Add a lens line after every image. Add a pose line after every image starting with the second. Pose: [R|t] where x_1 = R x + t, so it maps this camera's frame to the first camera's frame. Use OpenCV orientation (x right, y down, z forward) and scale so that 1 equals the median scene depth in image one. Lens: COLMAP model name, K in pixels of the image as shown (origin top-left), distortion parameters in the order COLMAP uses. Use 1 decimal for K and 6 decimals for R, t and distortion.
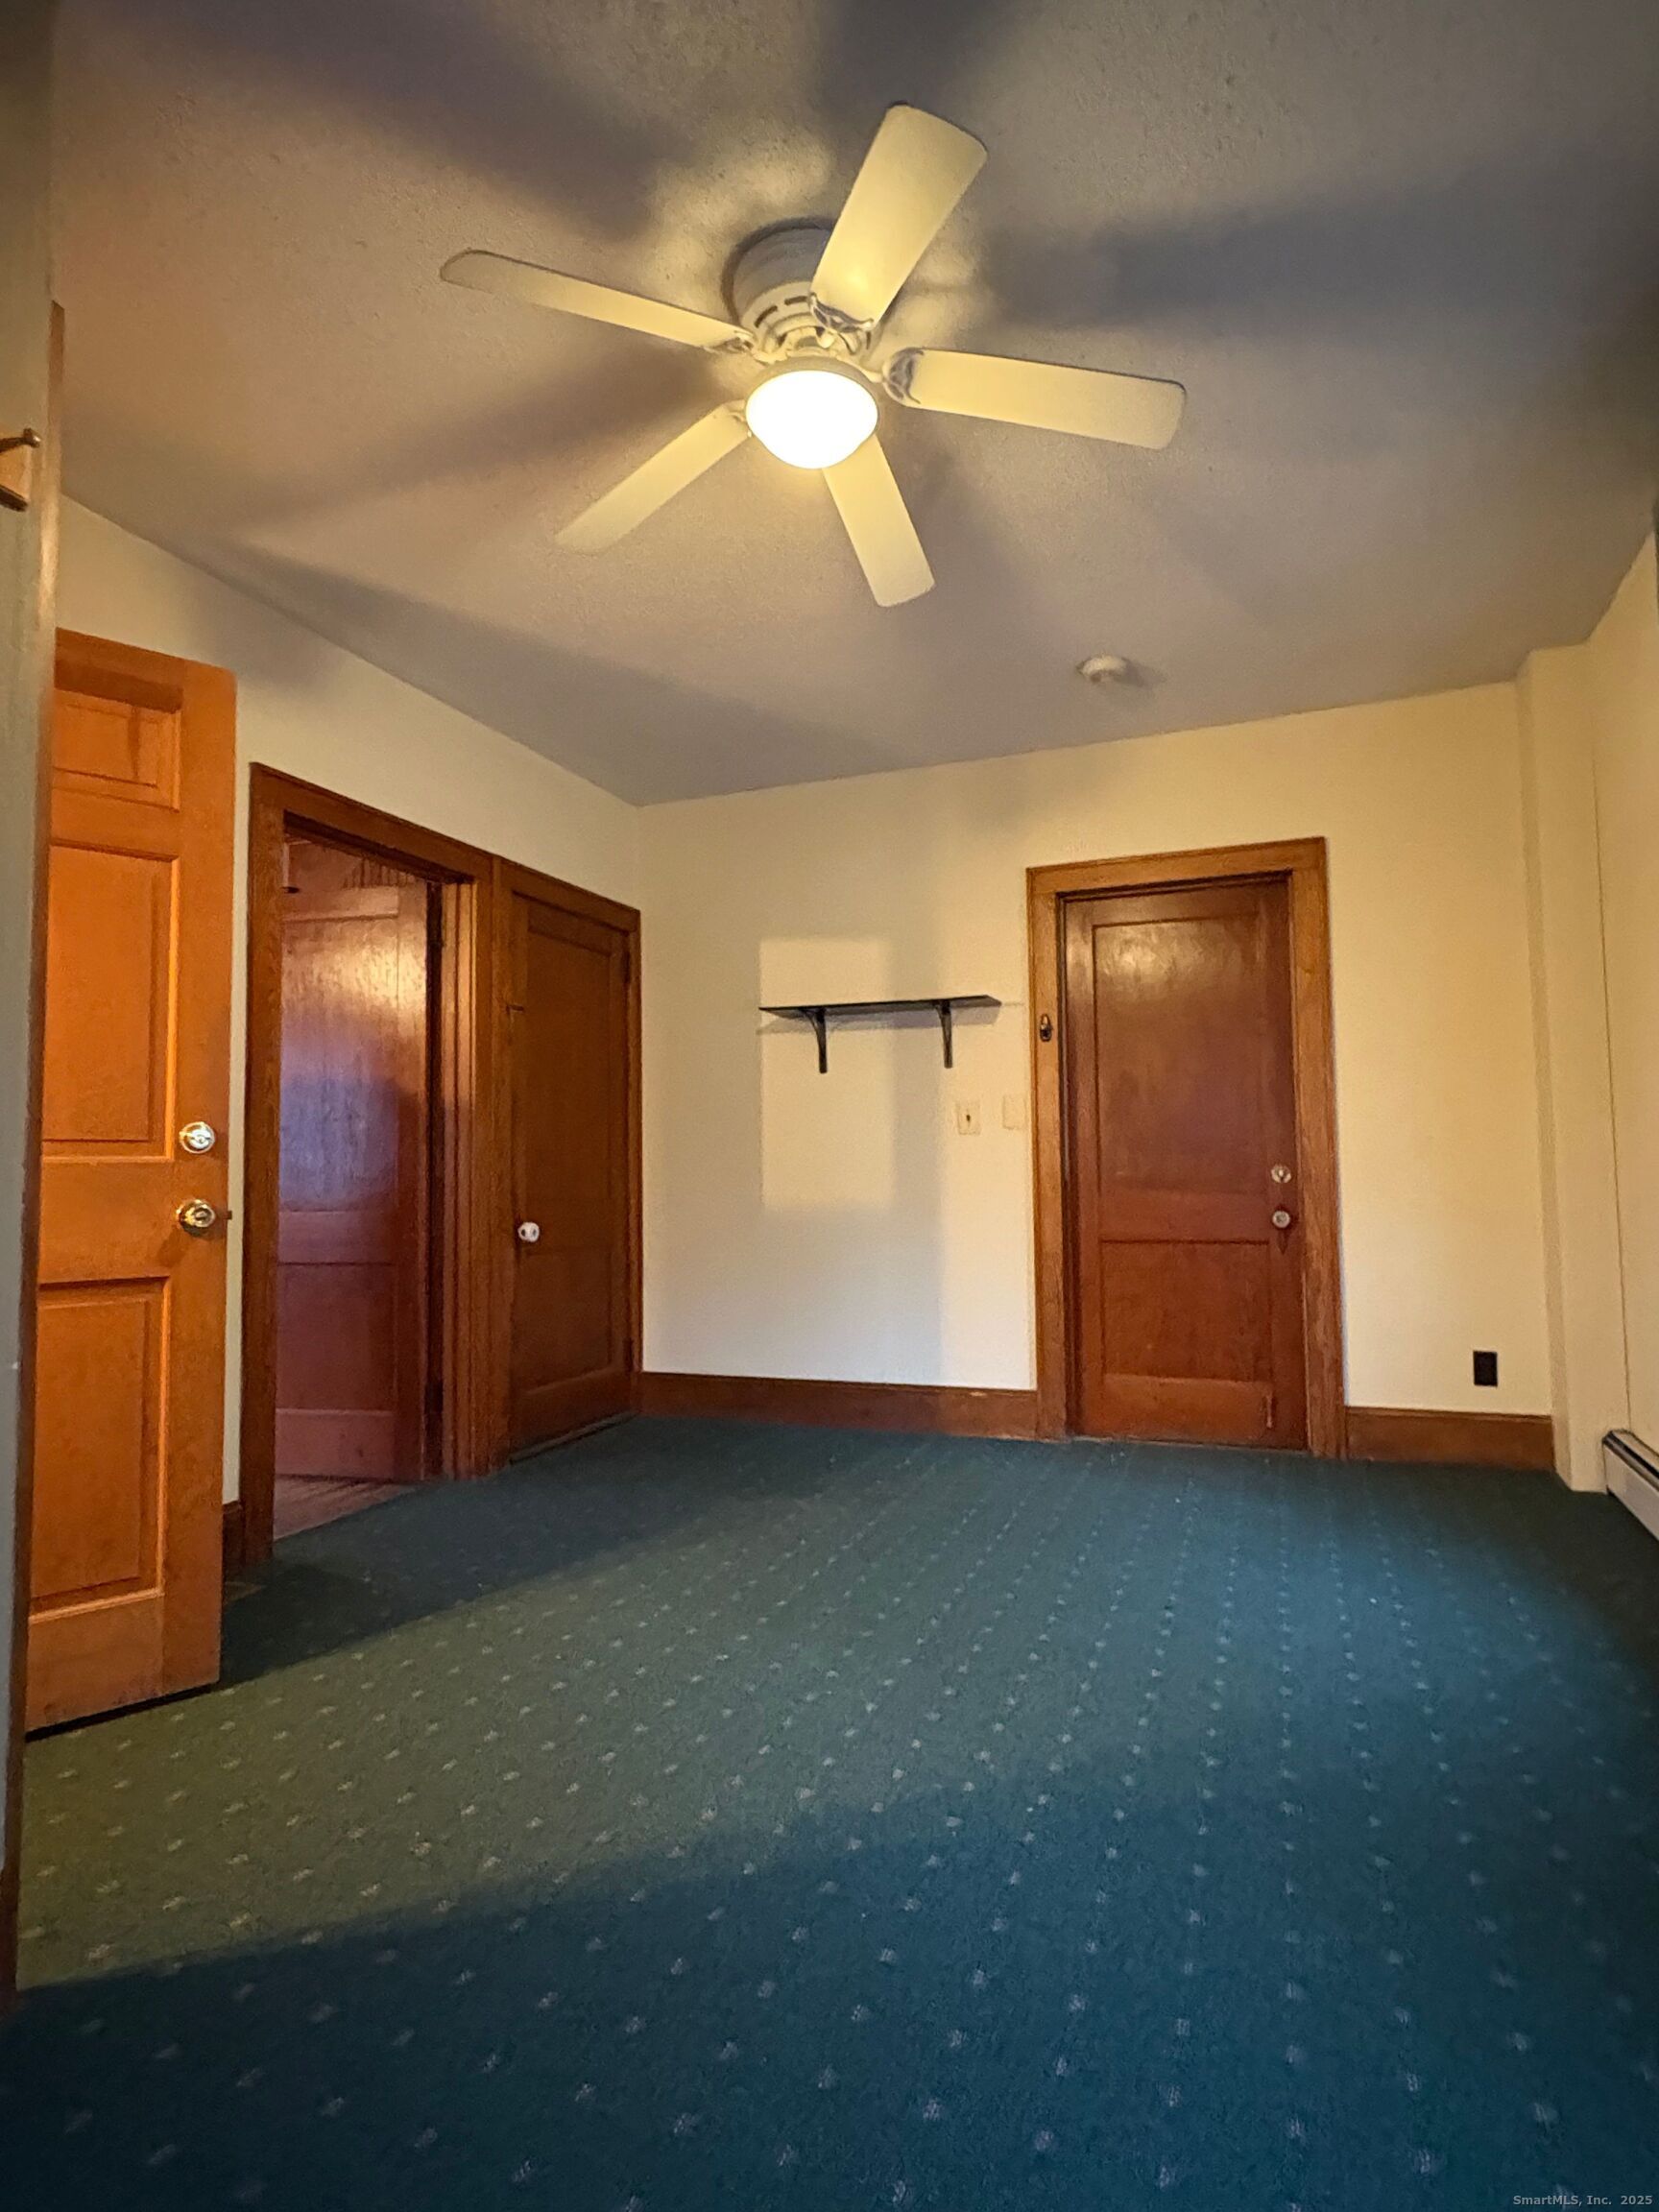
lens RADIAL K [[1194.6, 0, 825.5], [0, 1194.6, 1101.8], [0, 0, 1]] dist [0.004909, -0.003641]
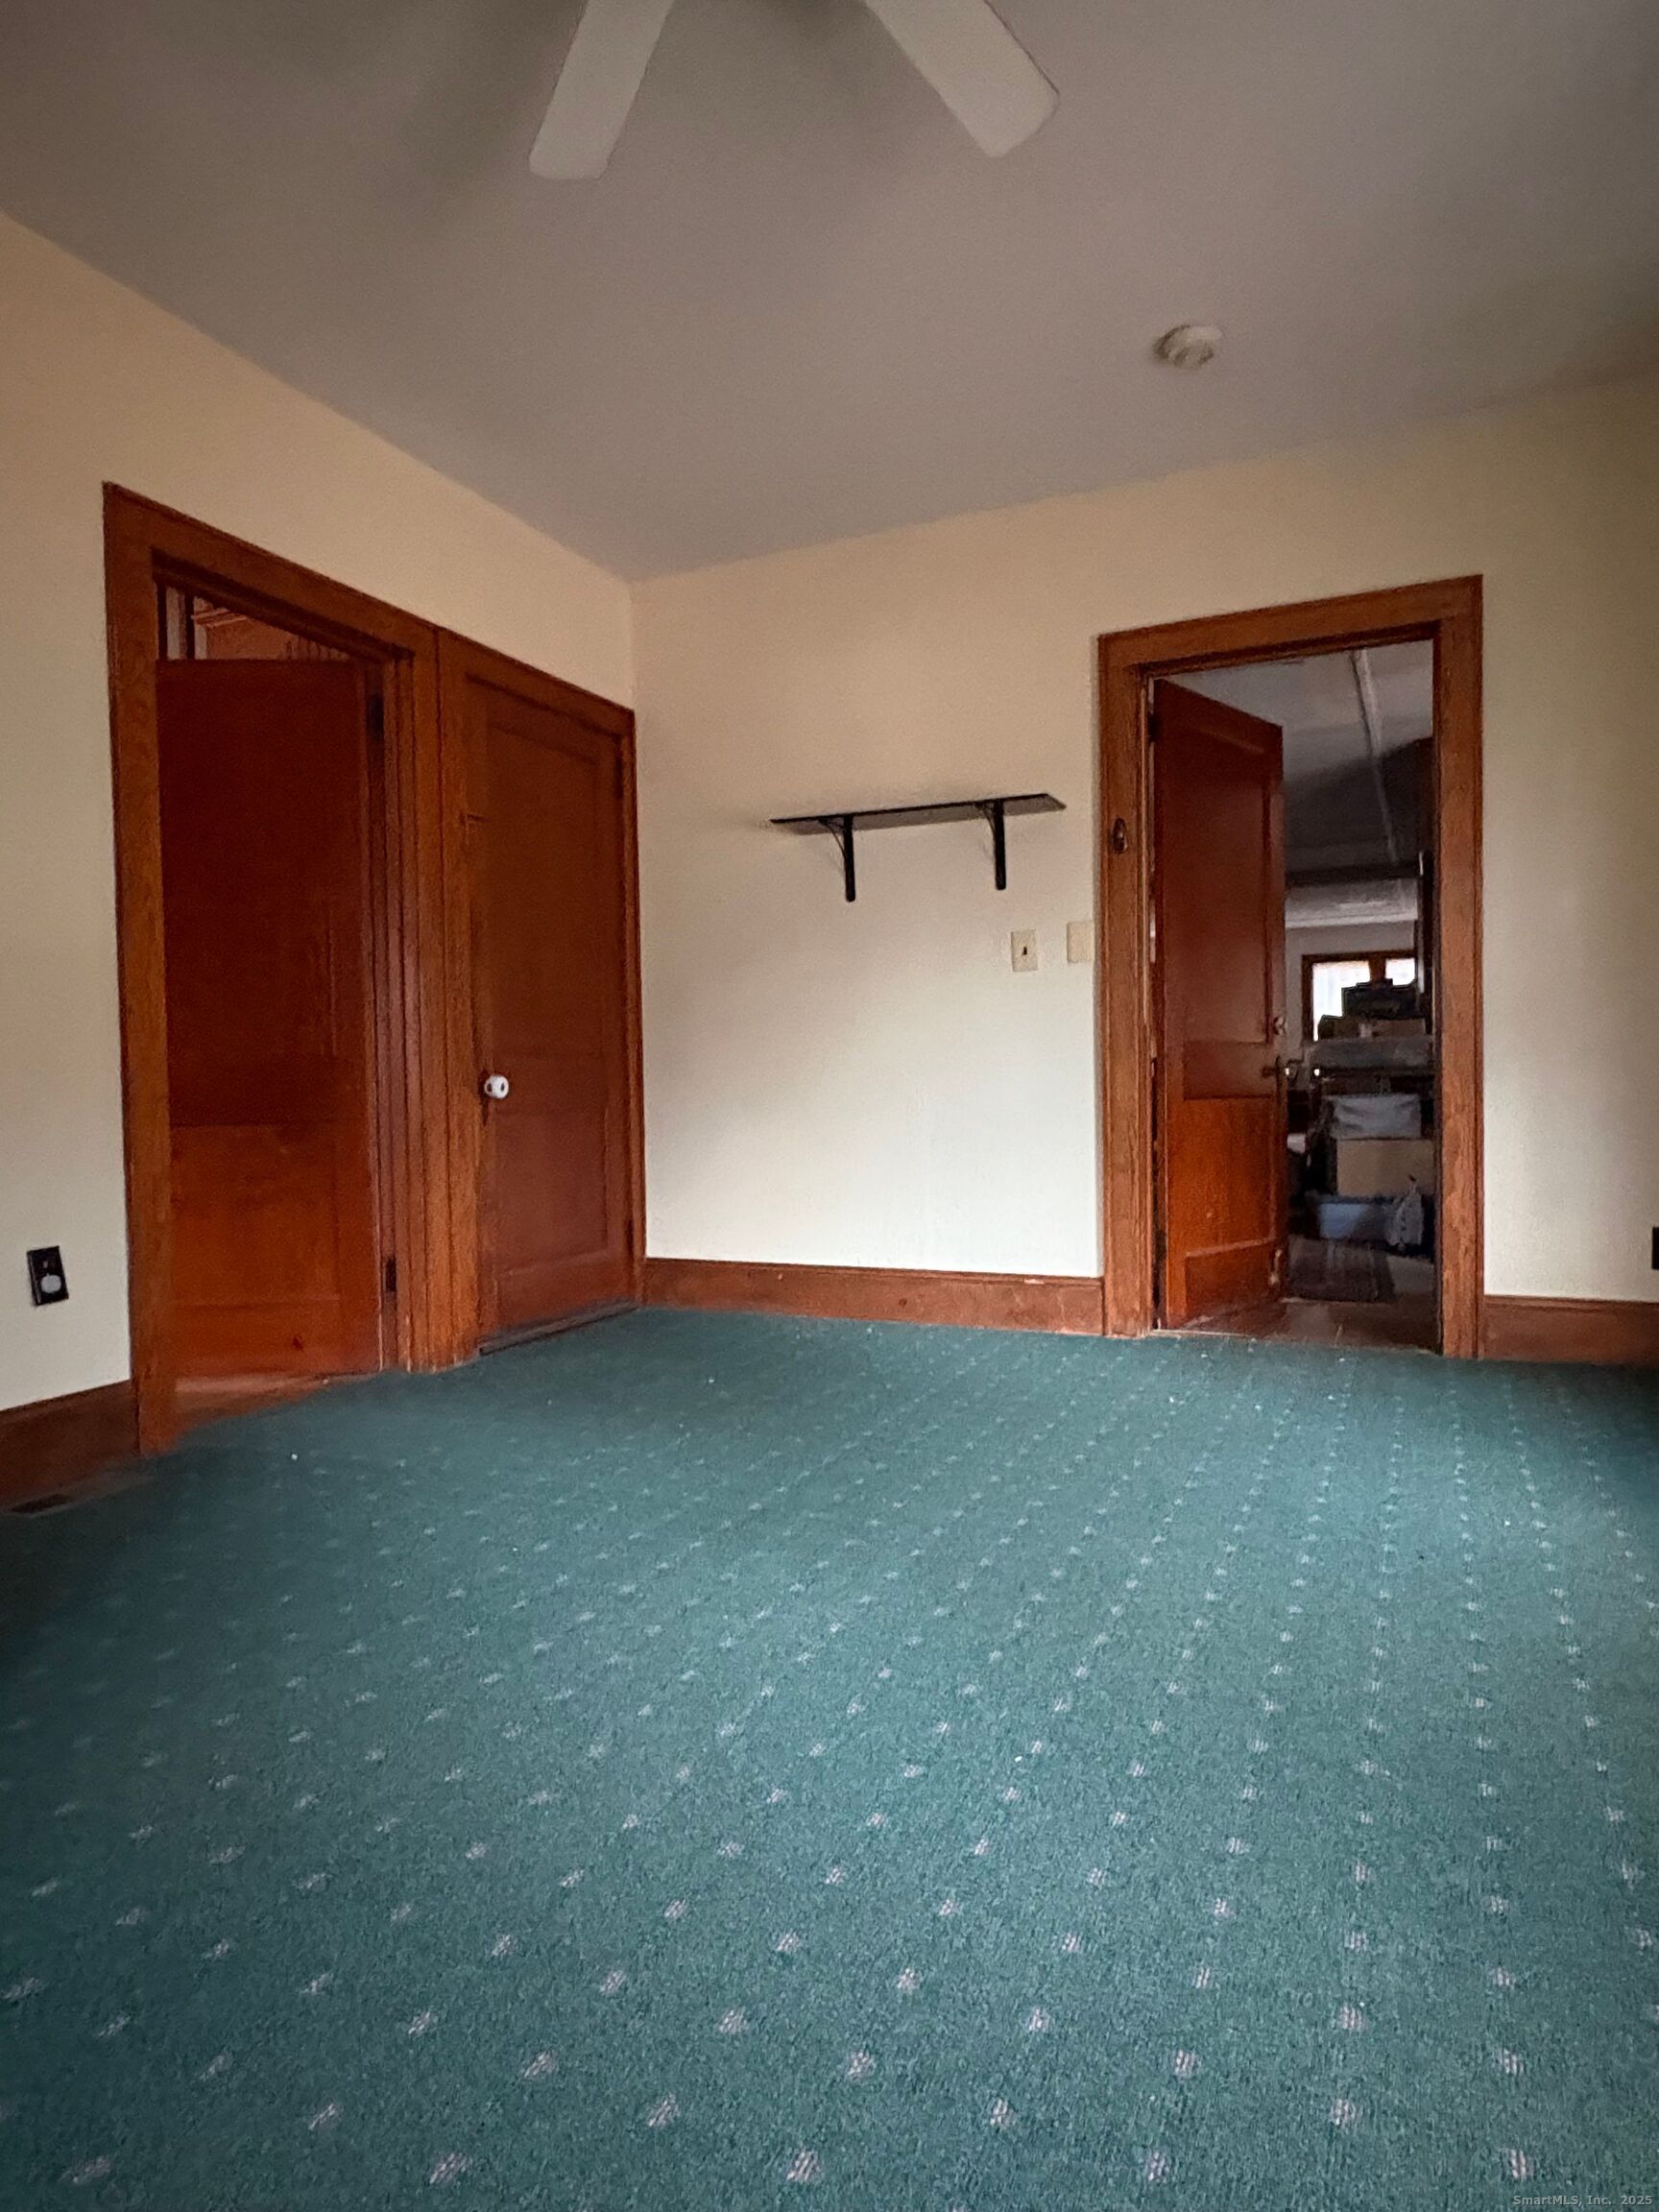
lens RADIAL K [[1306.5, 0, 834.8], [0, 1306.5, 1114.3], [0, 0, 1]] dist [-0.000949, 0.001049]
pose [[0.997787, -0.001054, -0.066483, 0.088381], [0.006405, 0.996749, 0.080320, 0.095814], [0.066183, -0.080568, 0.994549, 0.164711]]
